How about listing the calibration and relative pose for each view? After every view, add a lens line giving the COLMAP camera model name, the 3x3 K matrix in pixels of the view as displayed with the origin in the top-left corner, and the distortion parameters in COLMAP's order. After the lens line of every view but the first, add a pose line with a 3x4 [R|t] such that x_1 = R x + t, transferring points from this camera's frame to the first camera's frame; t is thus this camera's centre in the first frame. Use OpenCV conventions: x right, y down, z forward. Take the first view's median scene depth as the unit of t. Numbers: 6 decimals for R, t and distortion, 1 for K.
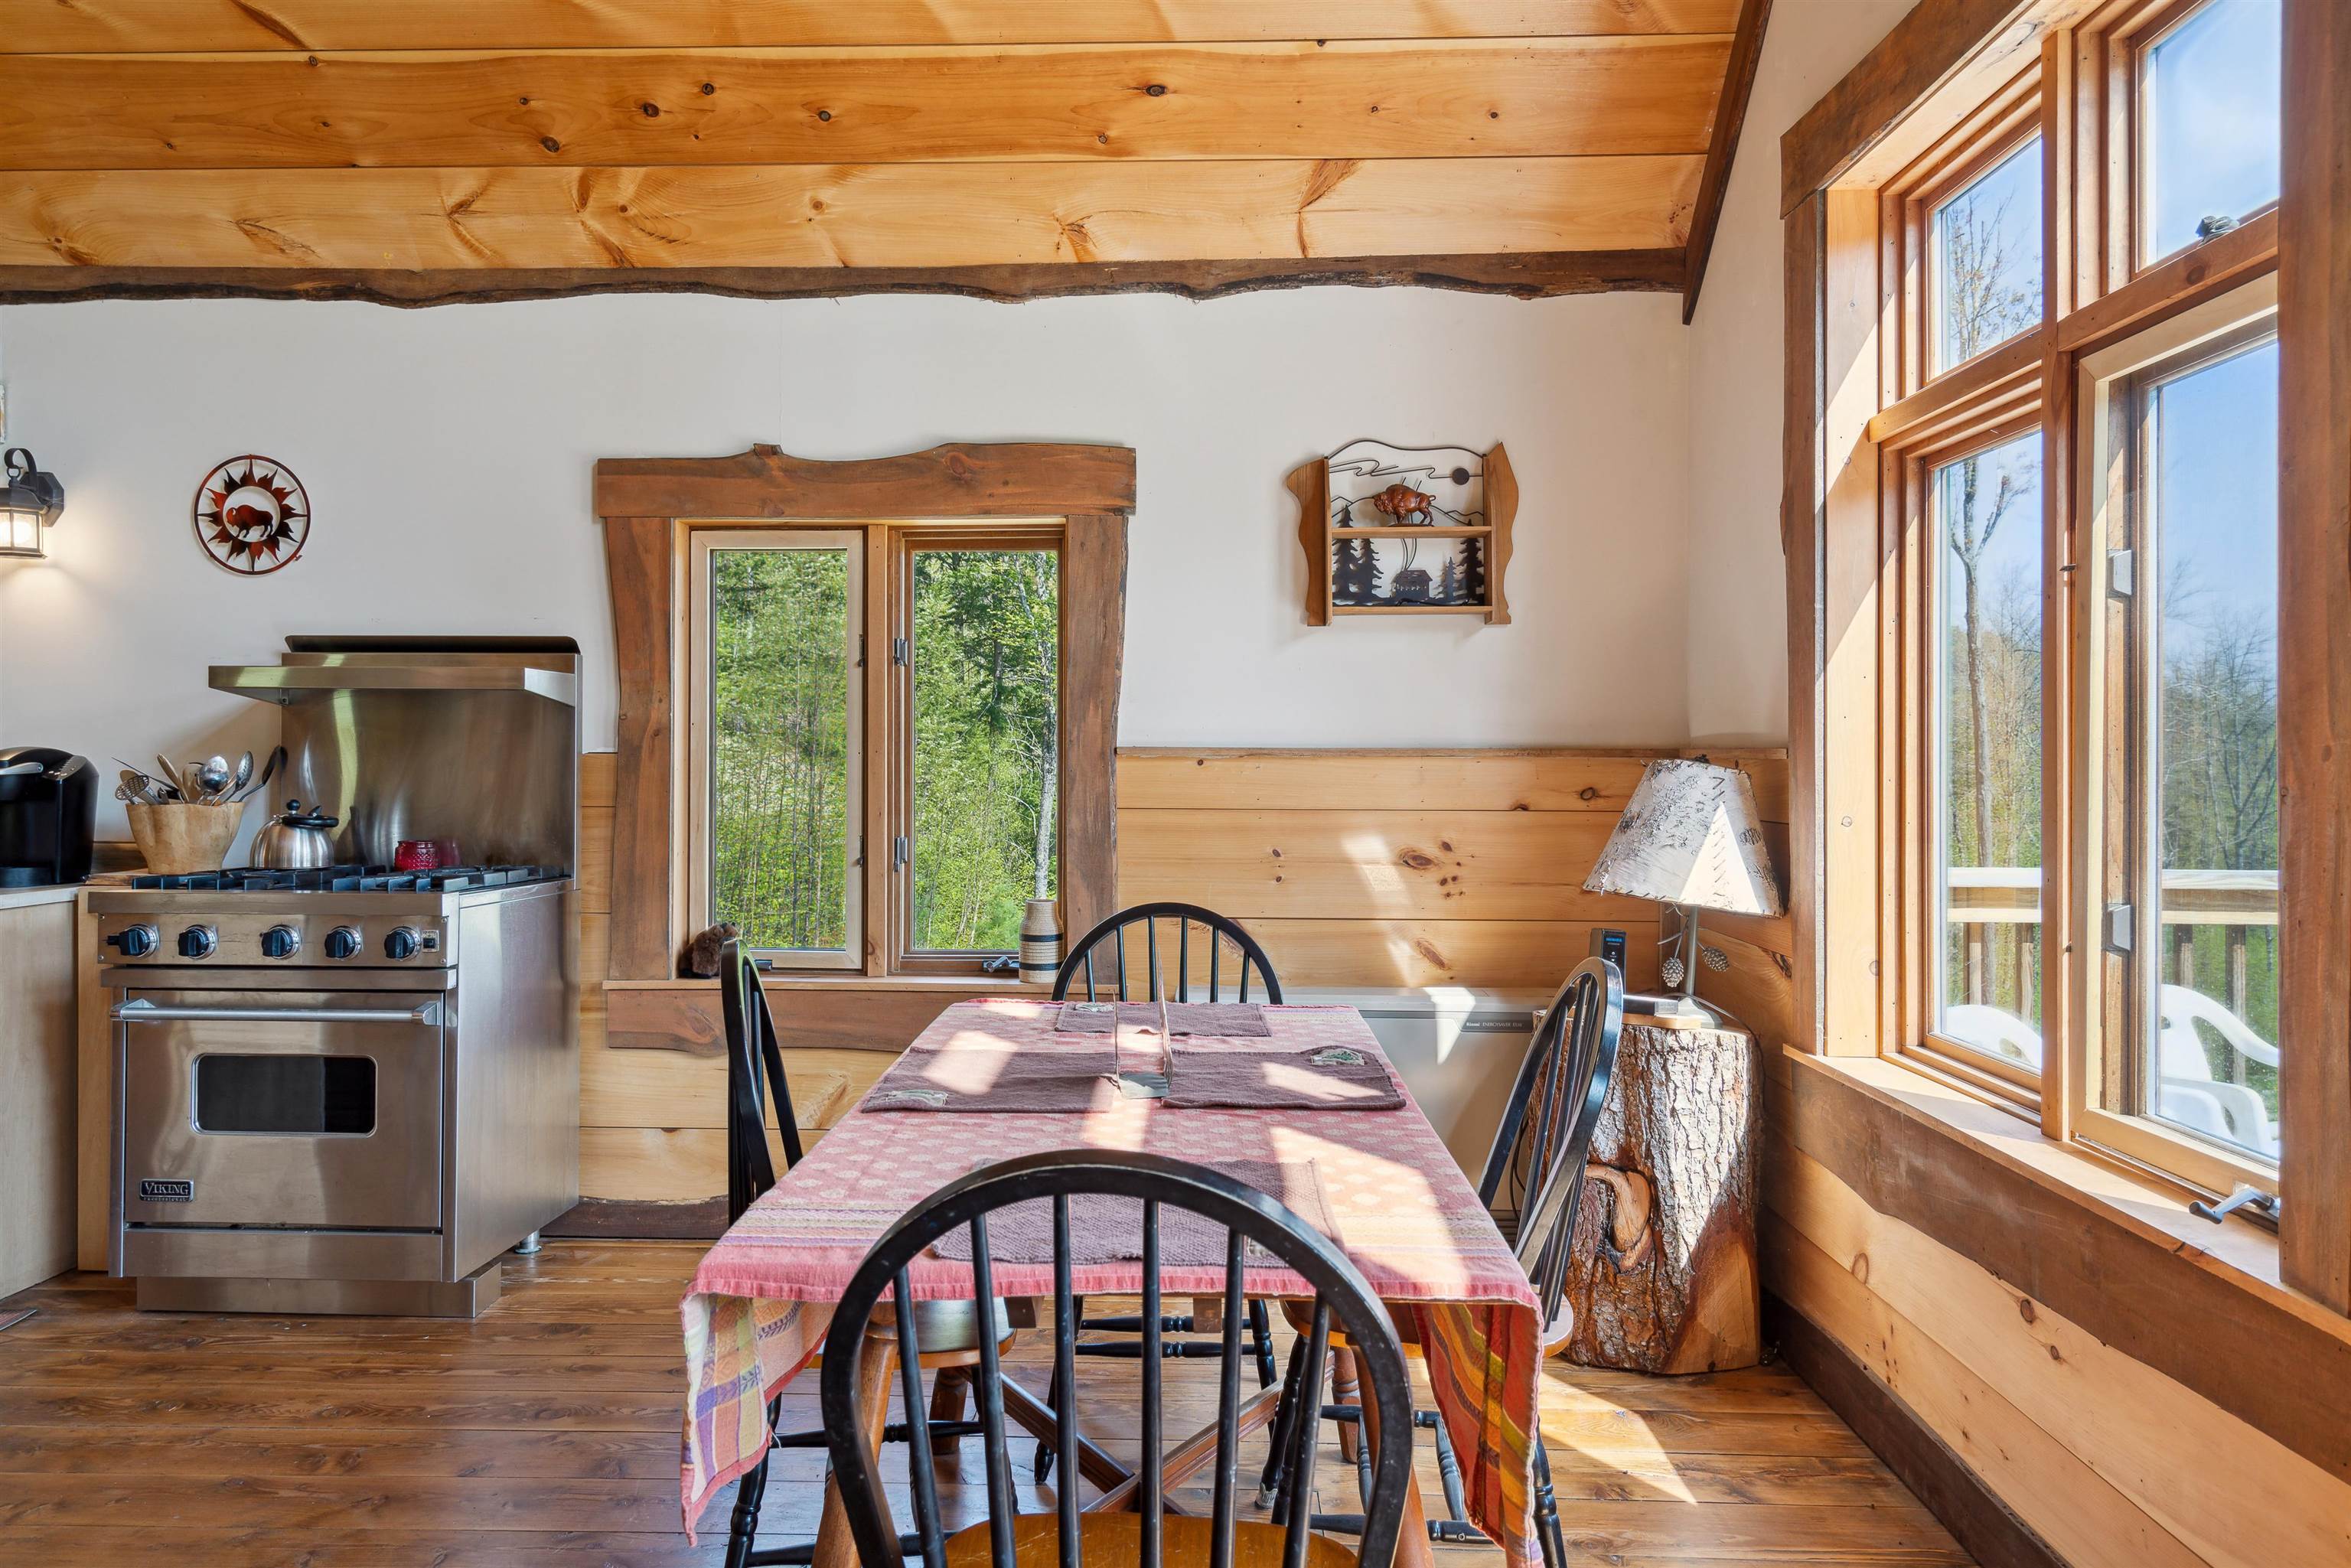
lens RADIAL K [[1515.4, 0, 1202.9], [0, 1515.4, 774.6], [0, 0, 1]] dist [-0.002496, 0.005023]
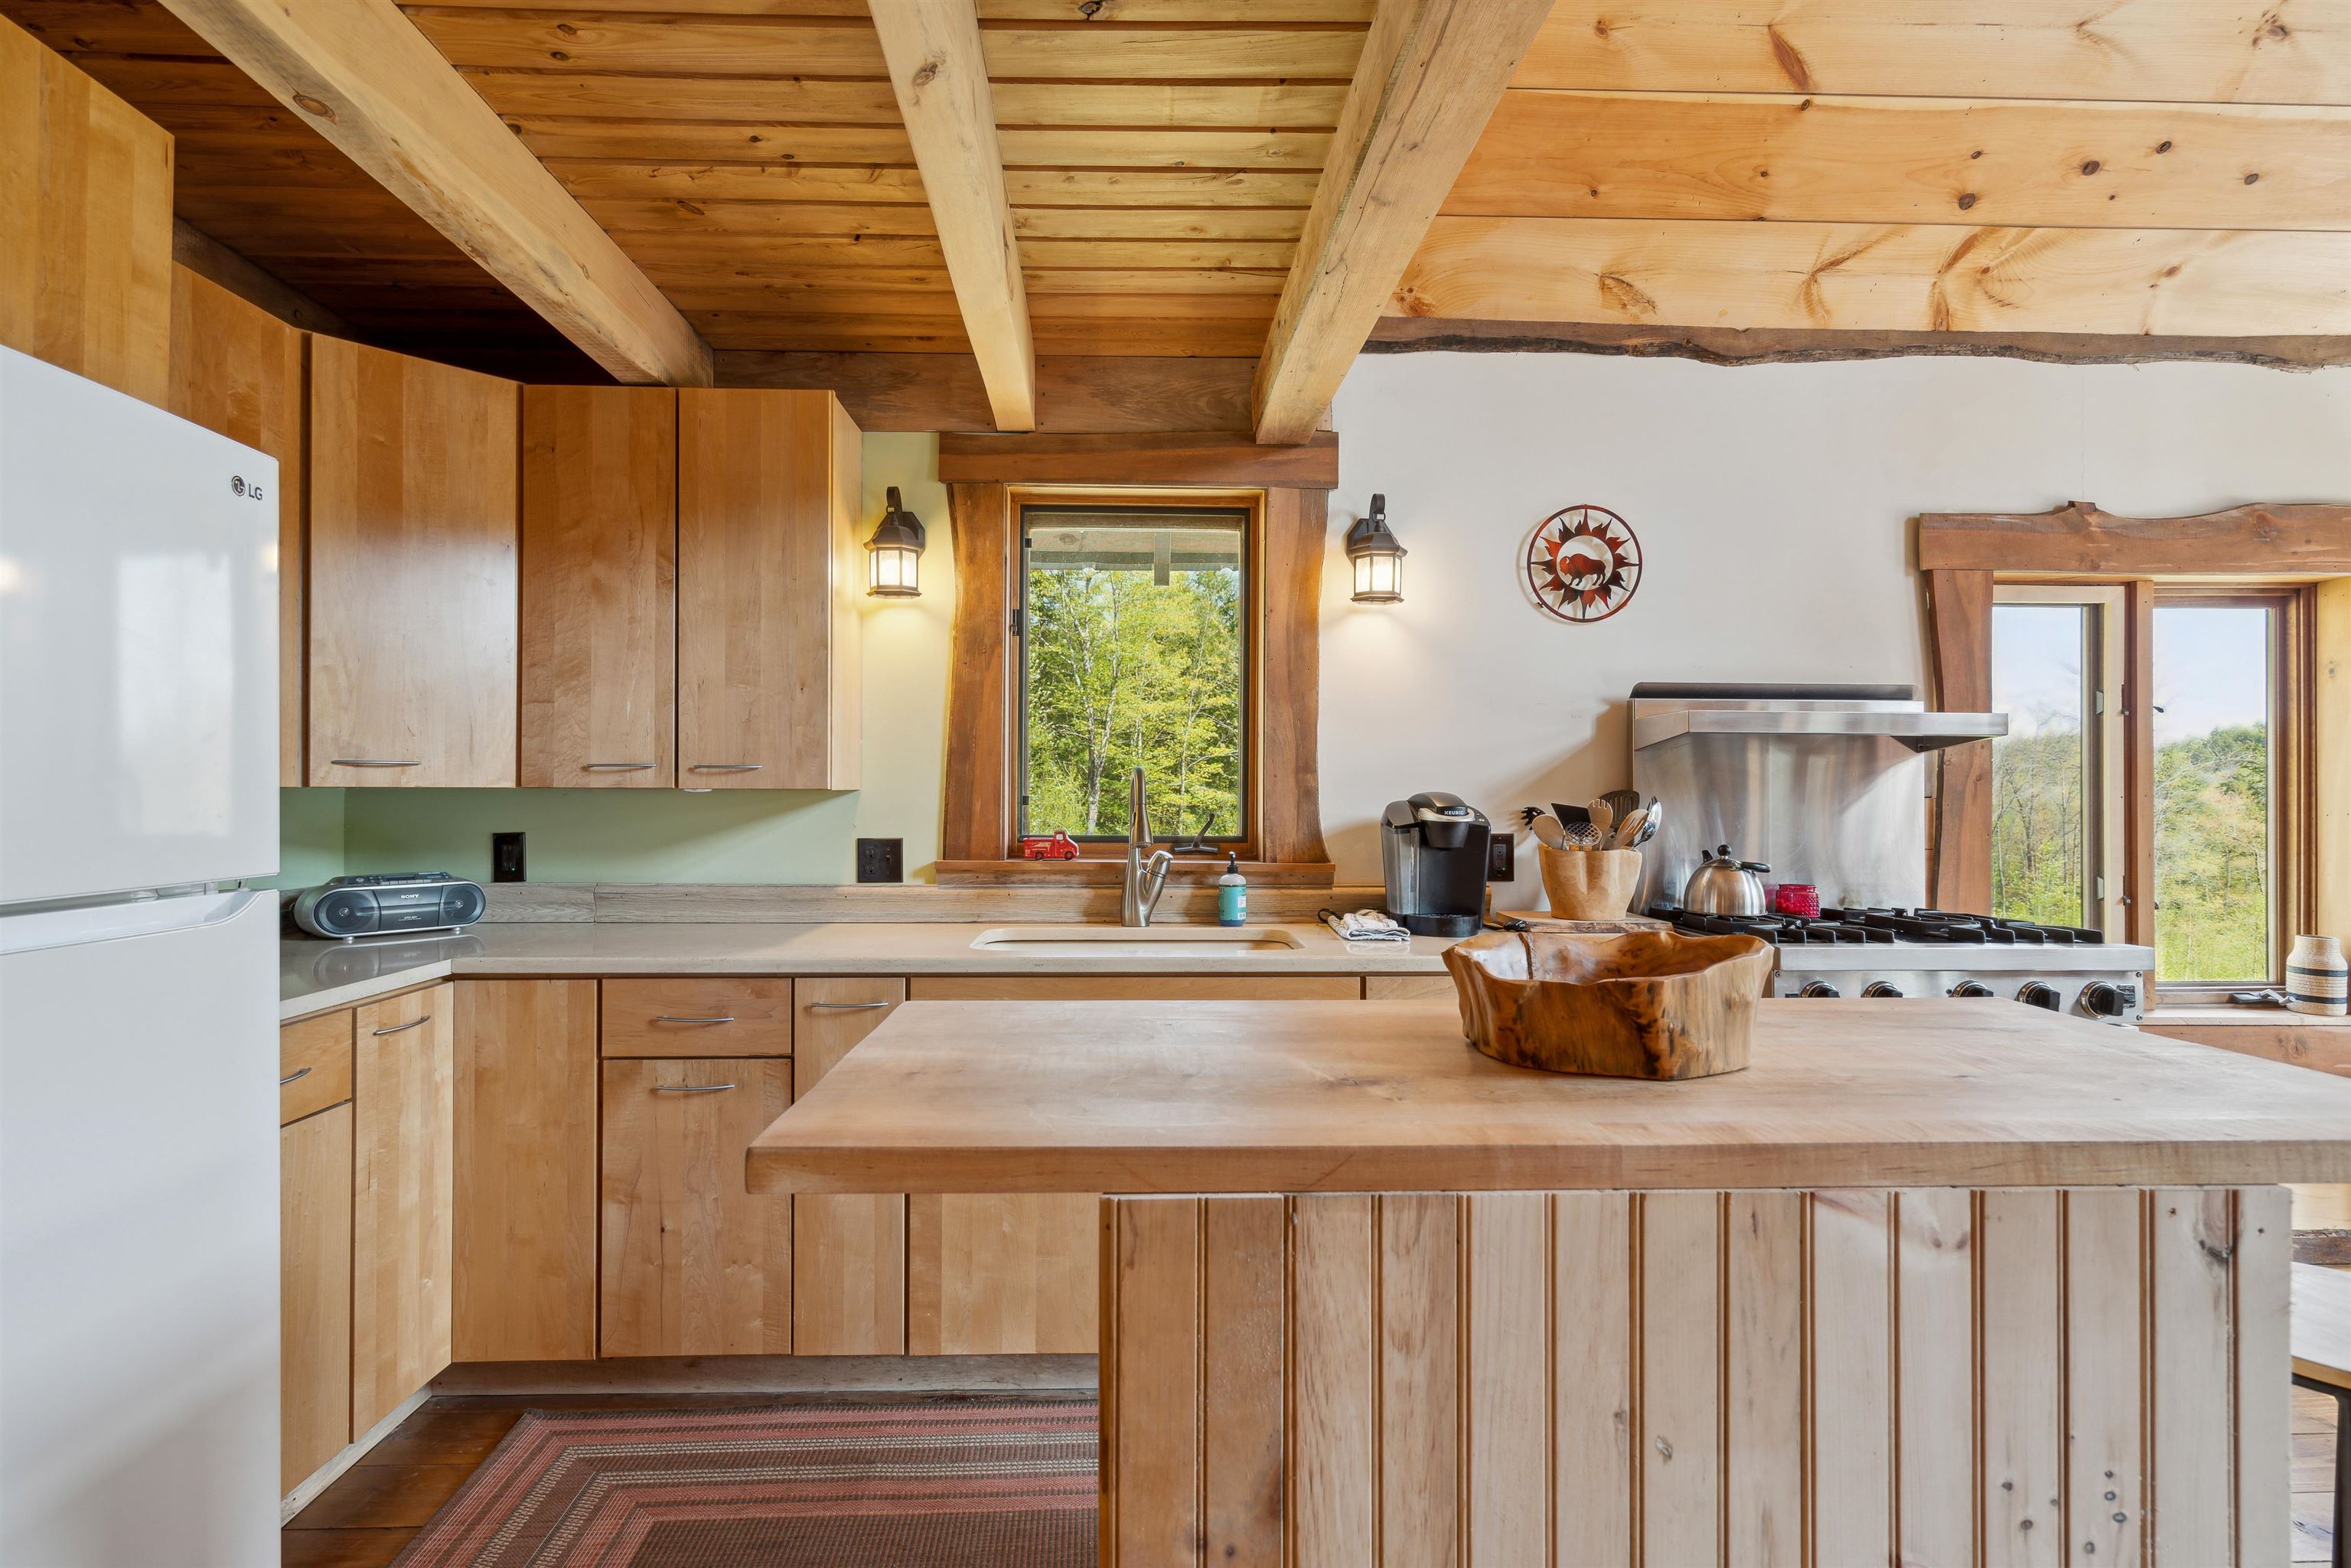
lens RADIAL K [[1115.0, 0, 1251.5], [0, 1115.0, 783.6], [0, 0, 1]] dist [-0.003830, 0.002121]
pose [[0.998401, 0.000565, 0.056524, -0.903453], [0.000501, 0.999822, -0.018849, -0.009660], [-0.056525, 0.018847, 0.998223, 0.270879]]
